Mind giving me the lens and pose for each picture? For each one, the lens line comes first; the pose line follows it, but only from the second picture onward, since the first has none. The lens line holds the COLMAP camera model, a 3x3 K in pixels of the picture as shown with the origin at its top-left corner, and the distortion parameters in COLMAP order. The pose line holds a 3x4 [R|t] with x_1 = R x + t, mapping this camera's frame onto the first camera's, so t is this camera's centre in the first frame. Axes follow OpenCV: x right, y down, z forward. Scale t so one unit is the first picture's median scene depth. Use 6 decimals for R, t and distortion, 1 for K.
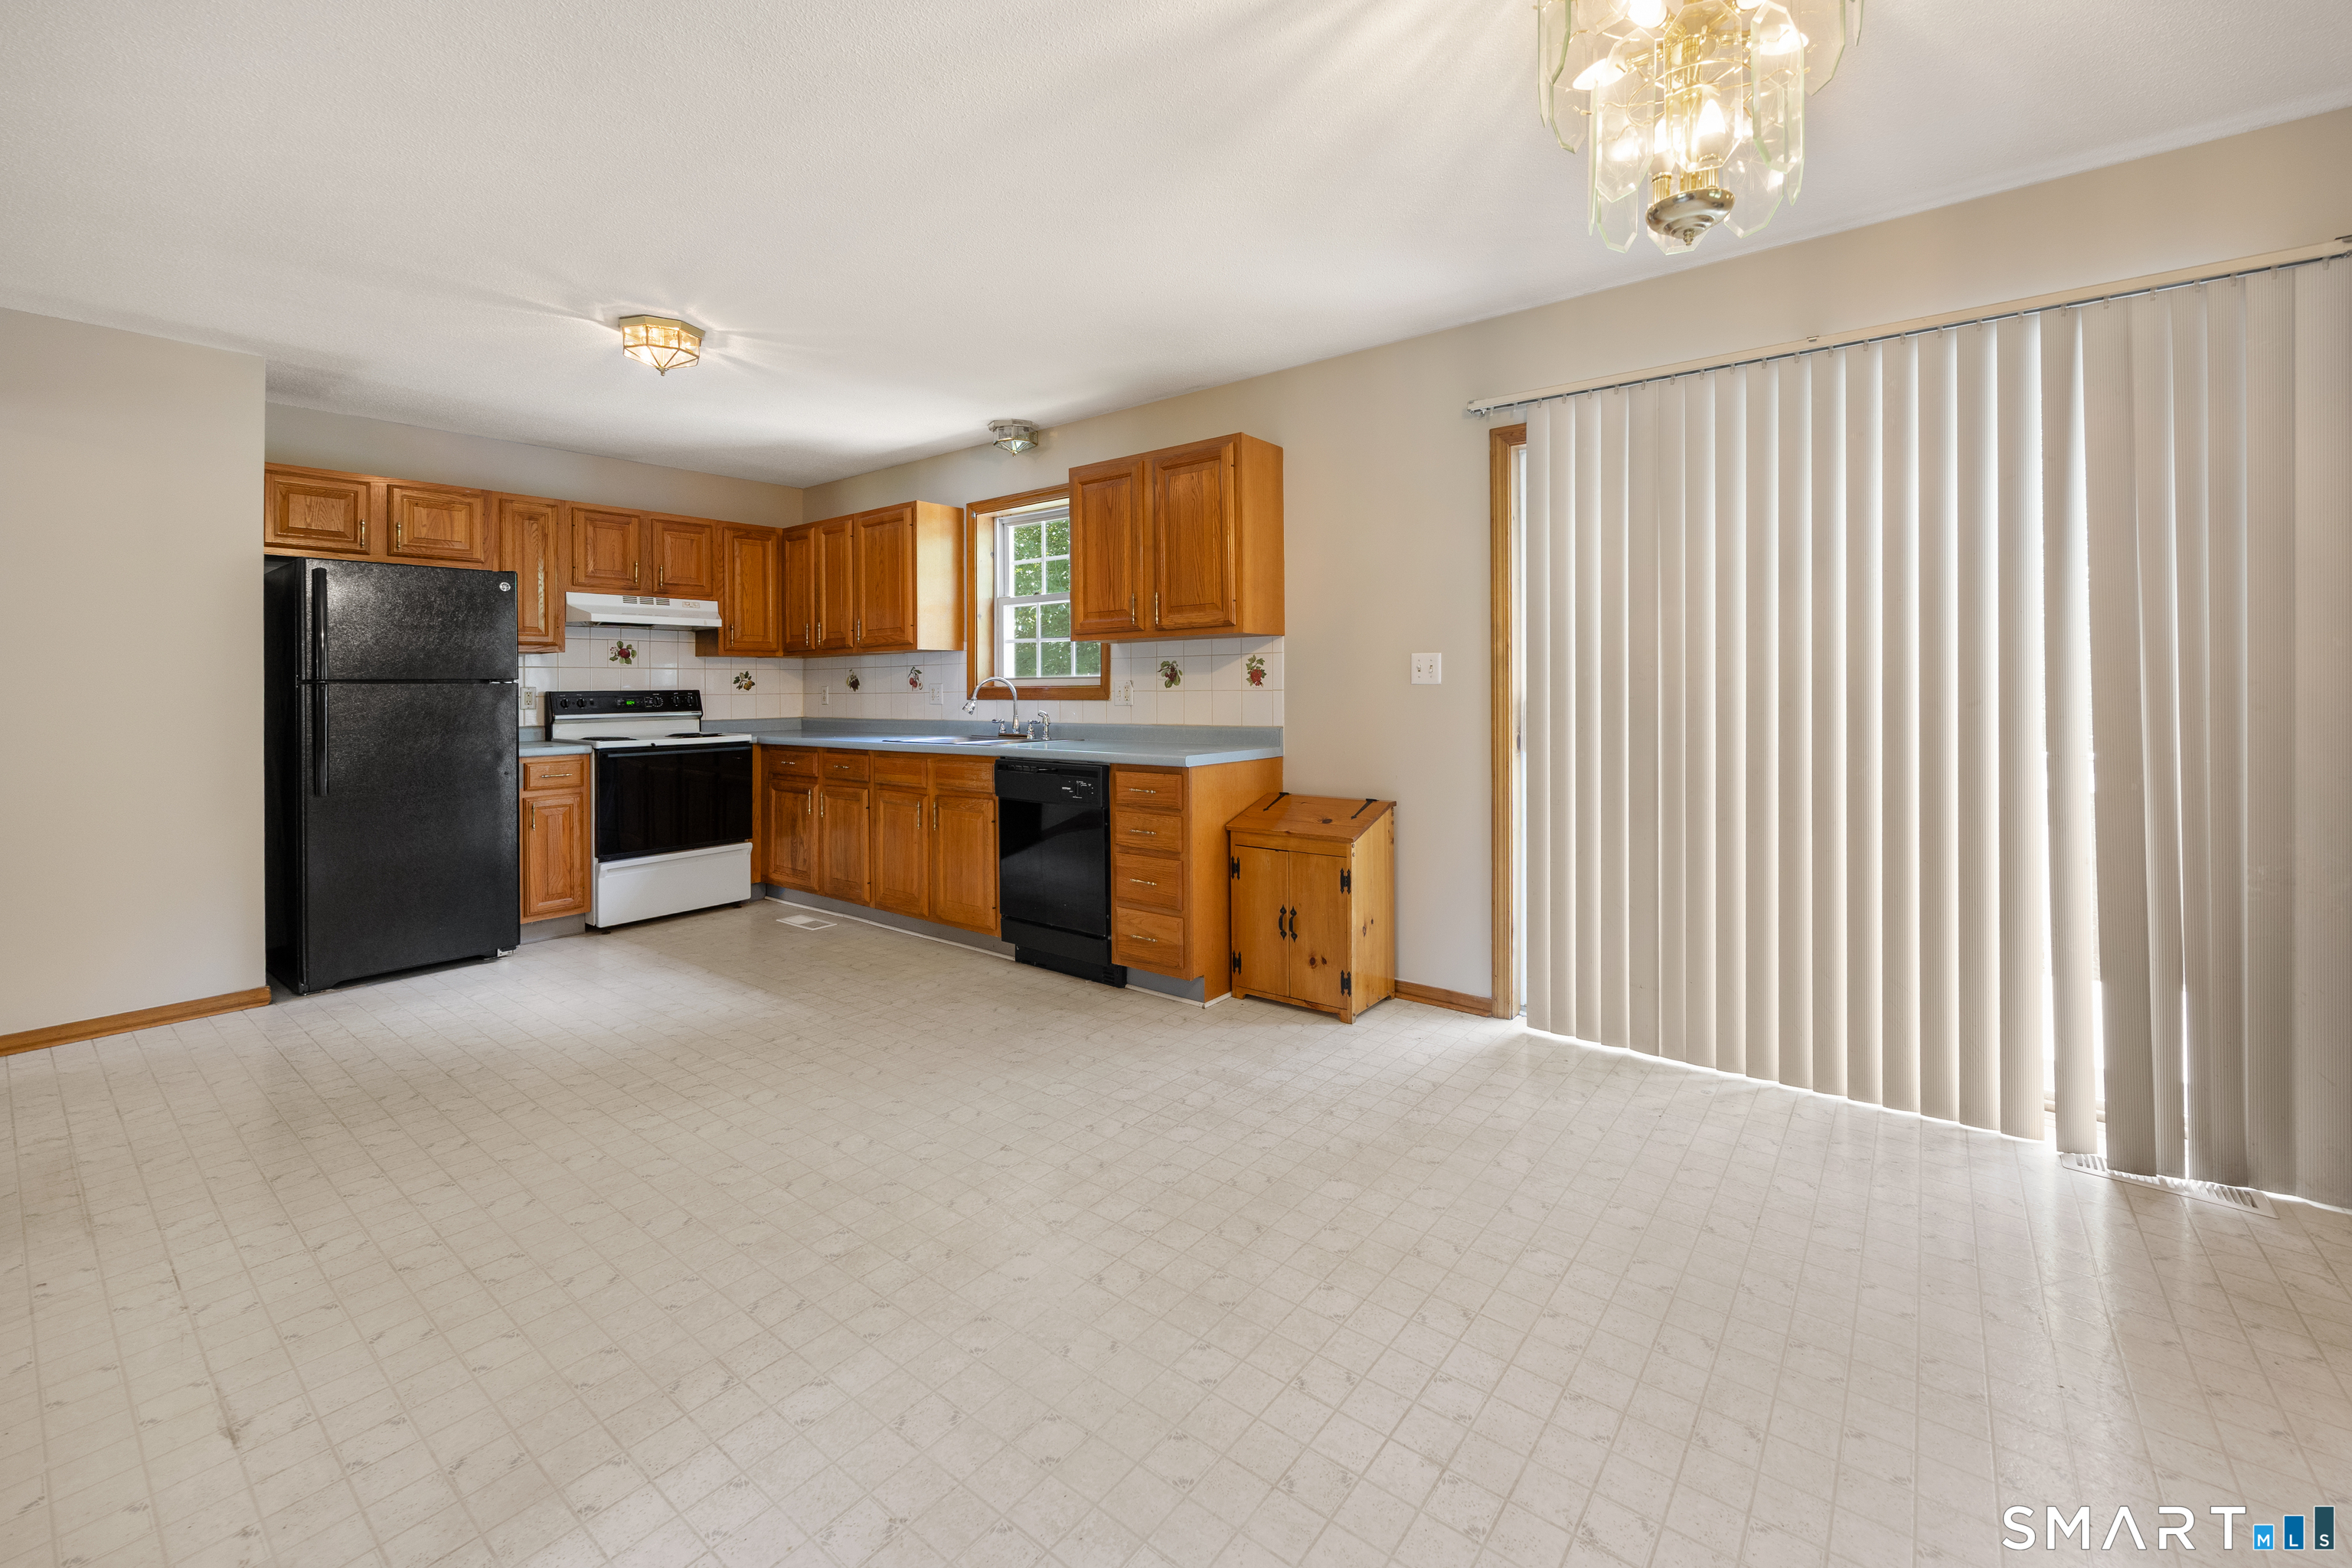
lens RADIAL K [[954.1, 0, 1184.7], [0, 954.1, 680.4], [0, 0, 1]] dist [0.000742, 0.000077]
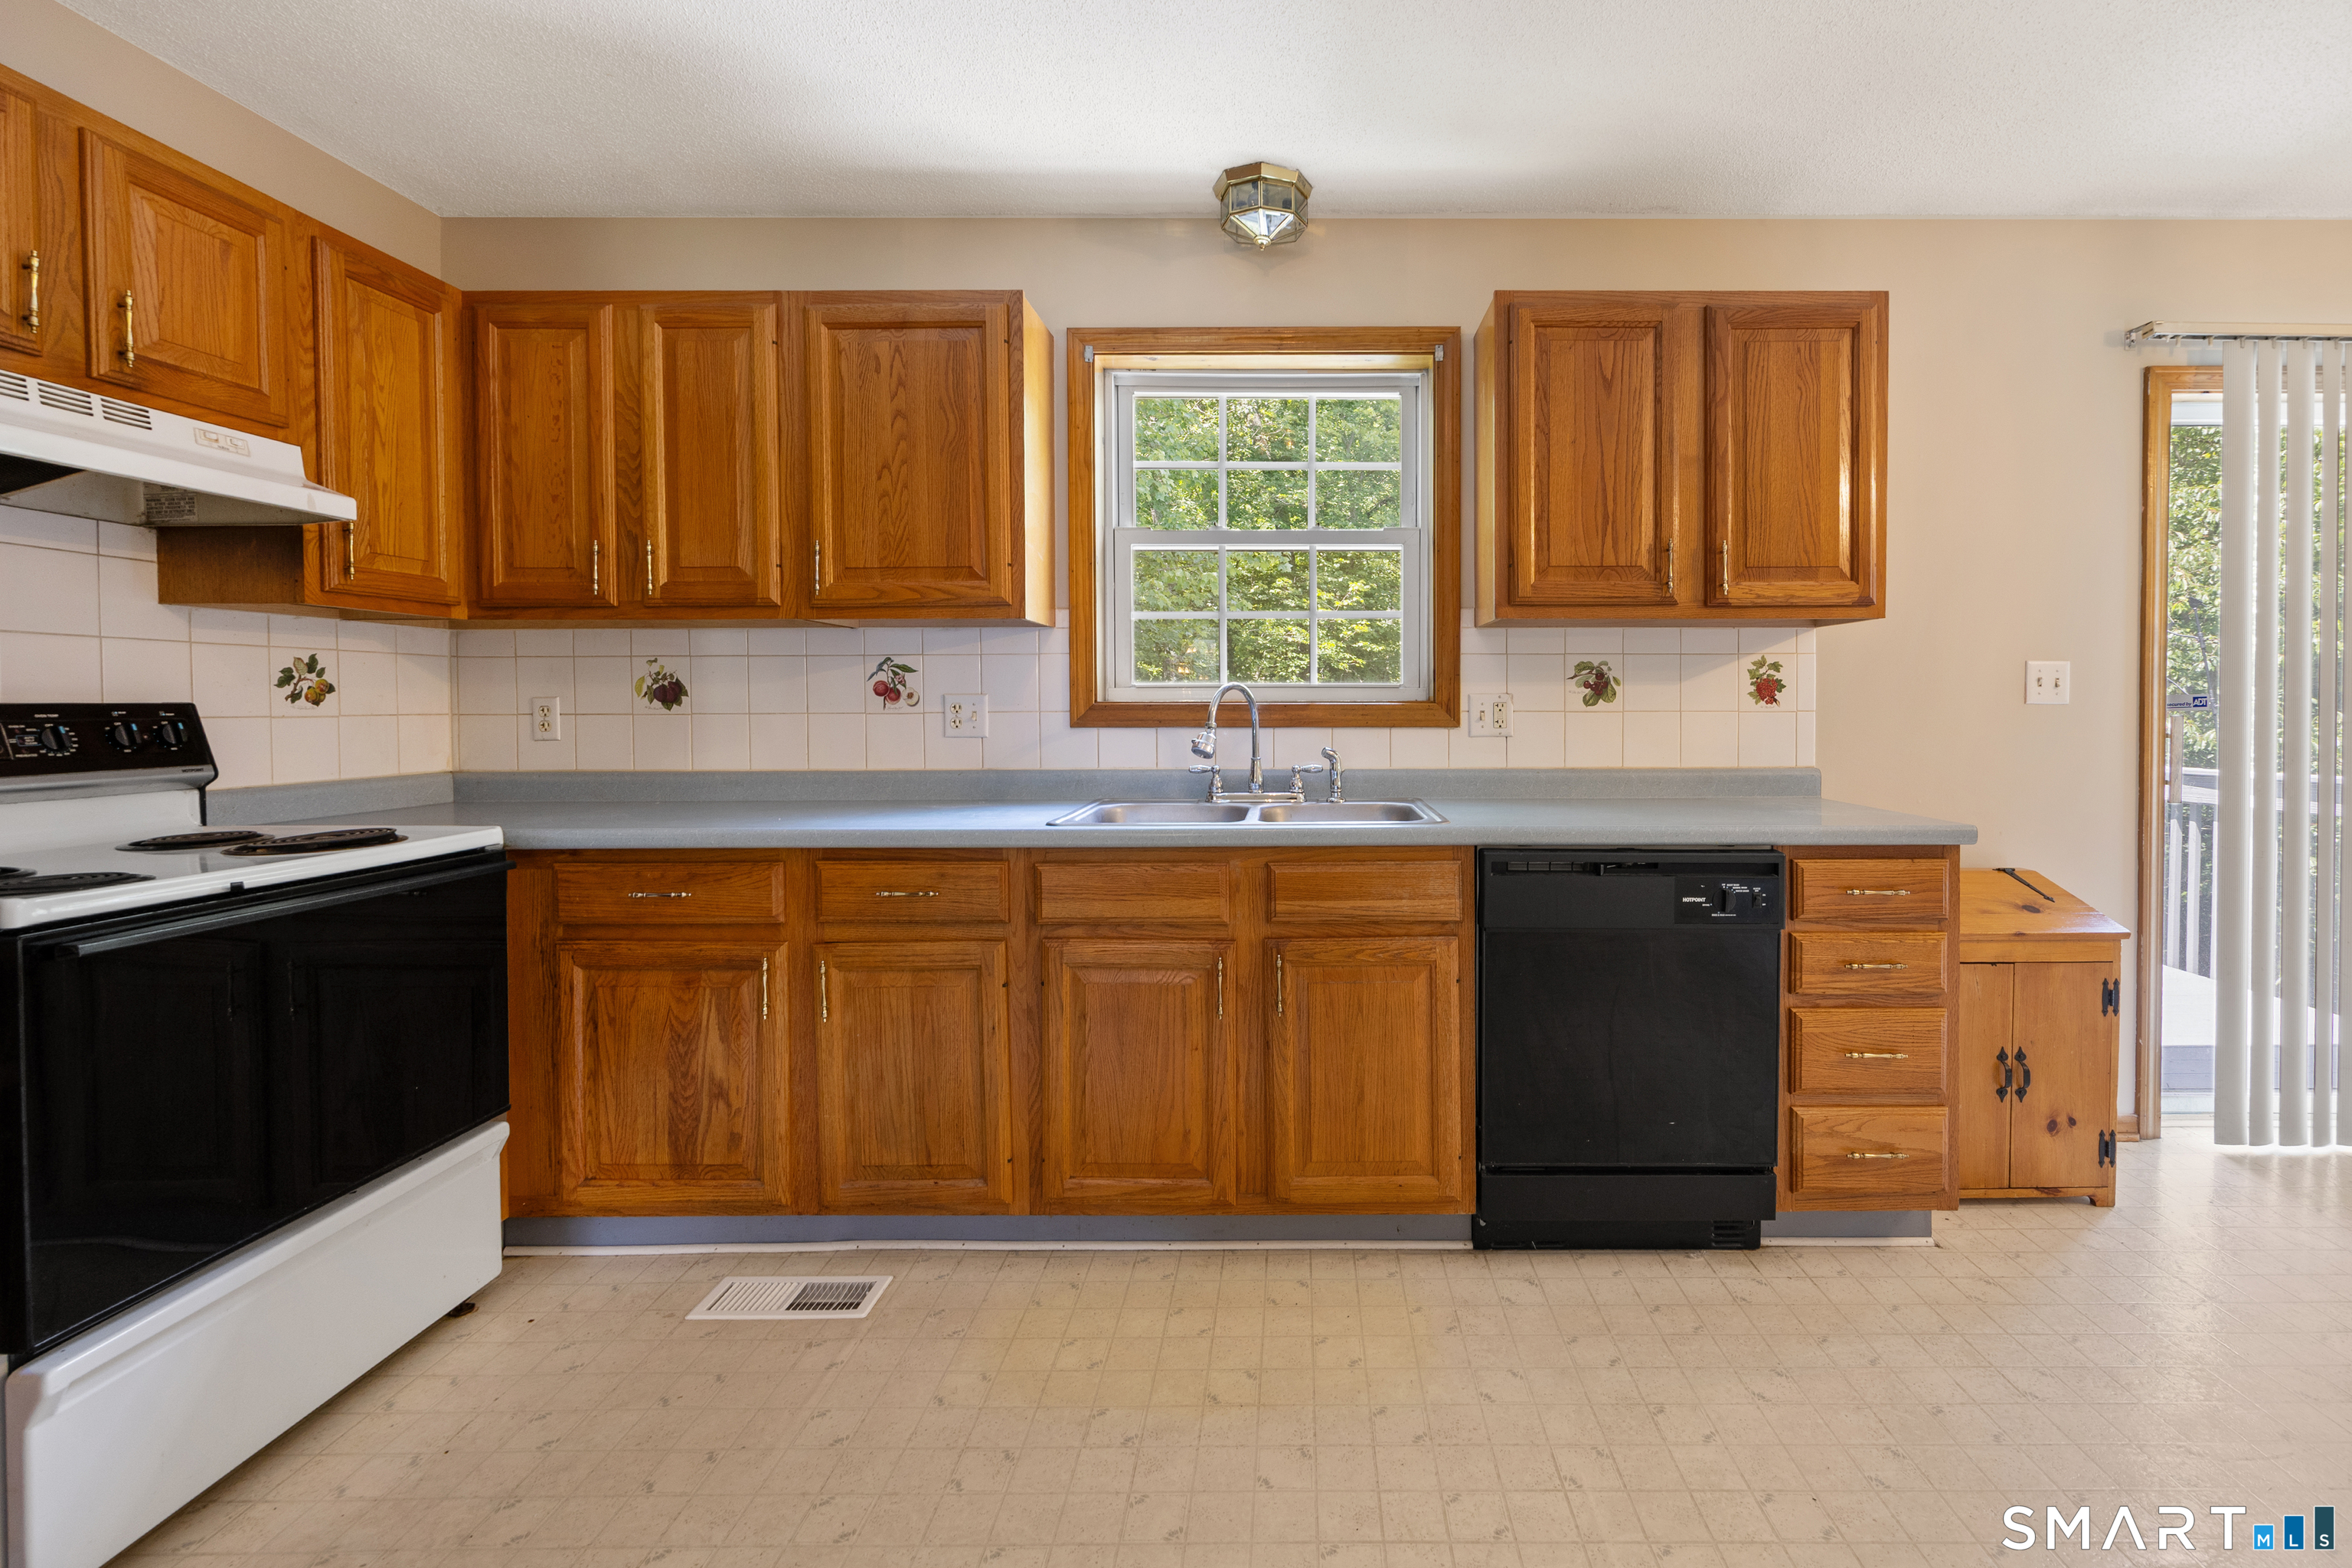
lens RADIAL K [[1007.7, 0, 1294.6], [0, 1007.7, 718.7], [0, 0, 1]] dist [0.000198, 0.000426]
pose [[0.781762, -0.000901, 0.623577, -0.501823], [-0.009979, 0.999853, 0.013956, 0.007816], [-0.623498, -0.017133, 0.781638, 0.563061]]
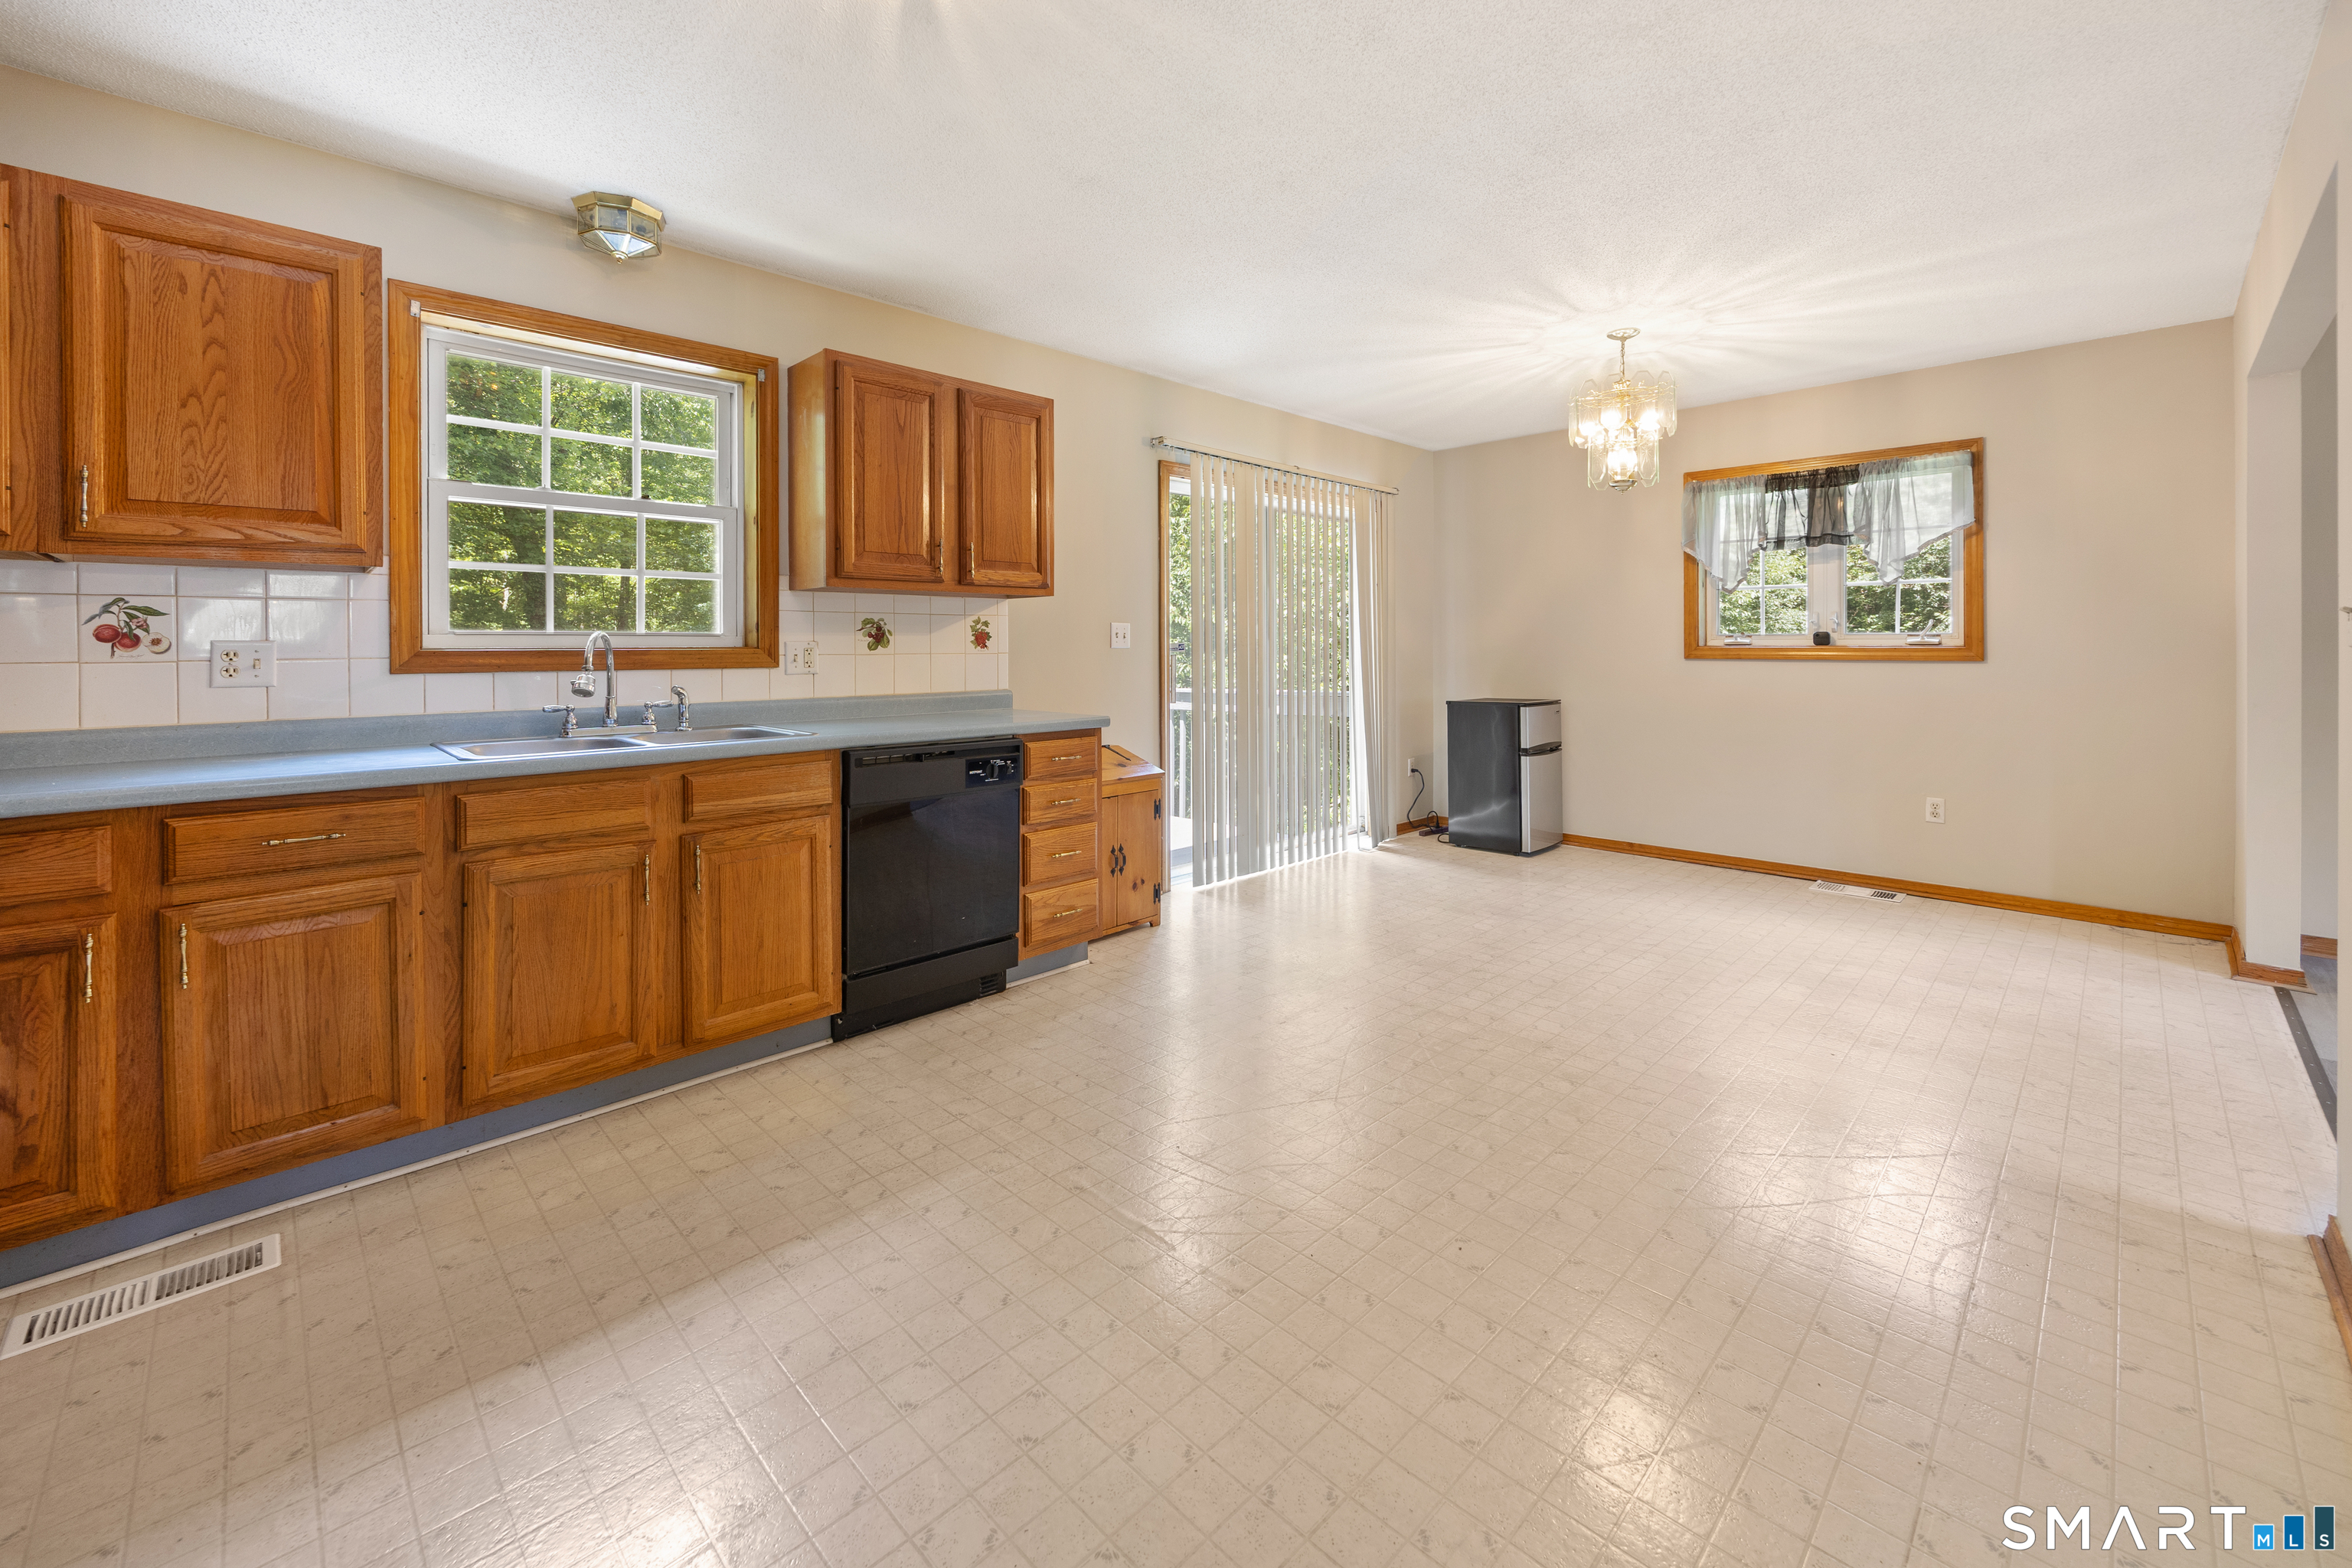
lens RADIAL K [[956.8, 0, 1170.3], [0, 956.8, 640.3], [0, 0, 1]] dist [0.000149, 0.000113]
pose [[0.121732, 0.016288, 0.992429, -0.728997], [-0.002665, 0.999867, -0.016083, 0.010478], [-0.992559, -0.000687, 0.121759, 0.582560]]
